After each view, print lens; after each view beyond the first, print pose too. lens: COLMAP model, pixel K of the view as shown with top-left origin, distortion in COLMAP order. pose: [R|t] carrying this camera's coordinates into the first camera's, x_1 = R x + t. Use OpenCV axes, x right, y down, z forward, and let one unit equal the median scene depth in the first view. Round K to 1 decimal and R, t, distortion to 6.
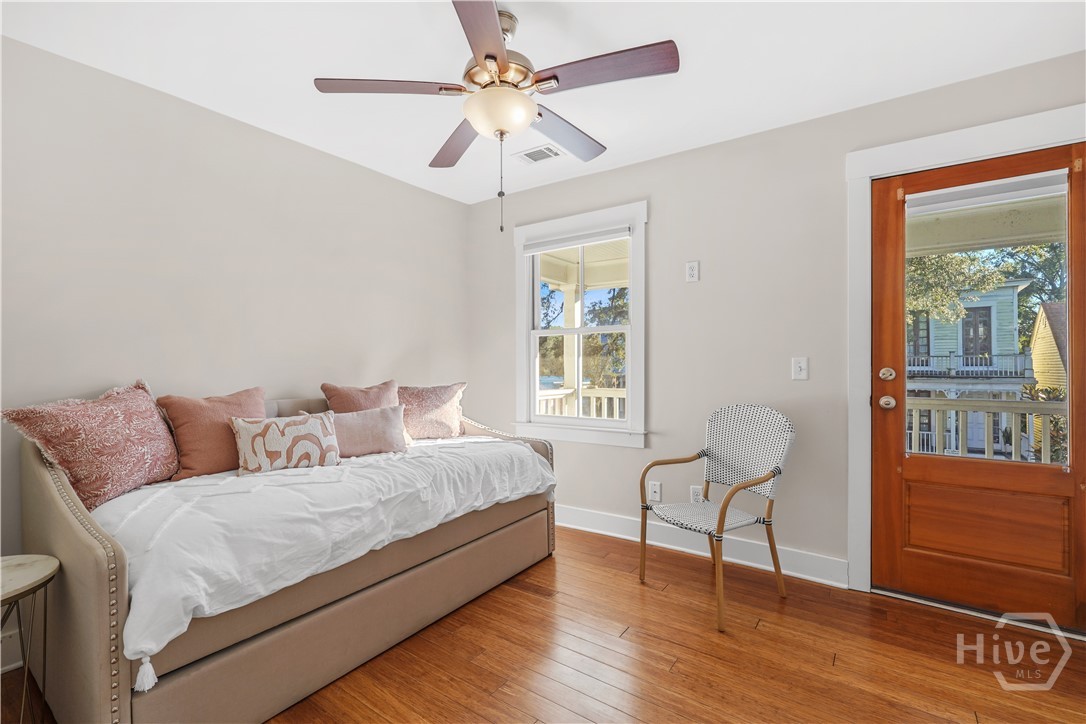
lens RADIAL K [[482.3, 0, 539.4], [0, 482.3, 364.5], [0, 0, 1]] dist [-0.000885, 0.000215]
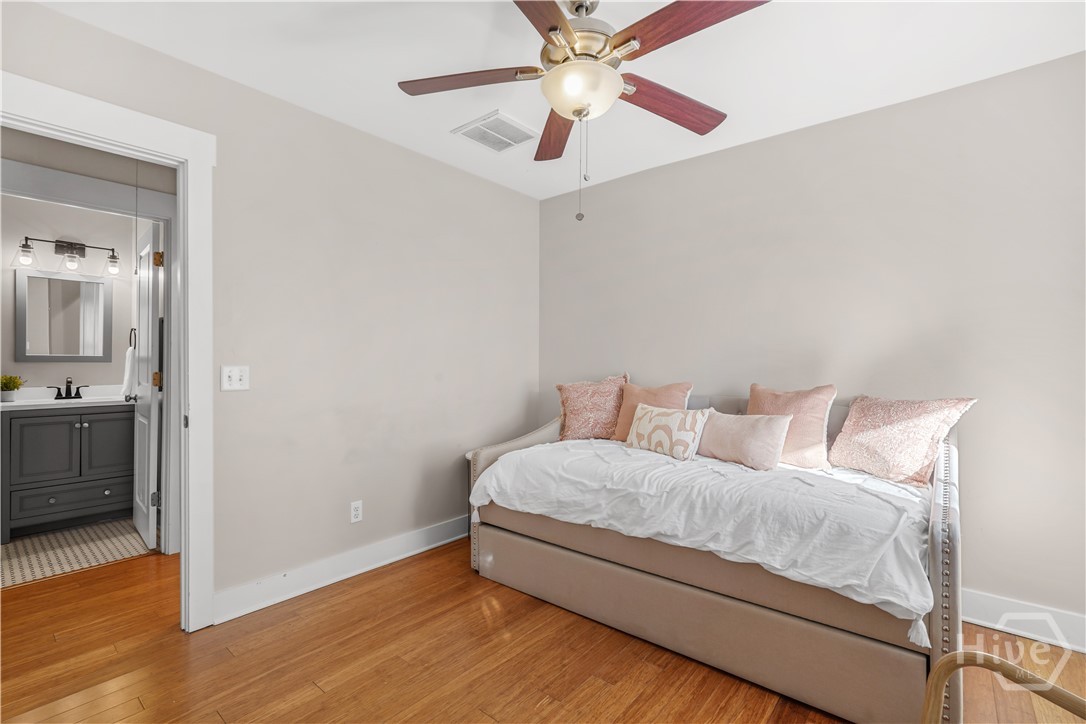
lens RADIAL K [[492.9, 0, 538.2], [0, 492.9, 365.1], [0, 0, 1]] dist [-0.002838, -0.000043]
pose [[-0.073018, 0.011754, -0.997261, 0.750388], [-0.005299, 0.999912, 0.012173, -0.008395], [0.997317, 0.006173, -0.072950, 0.869398]]
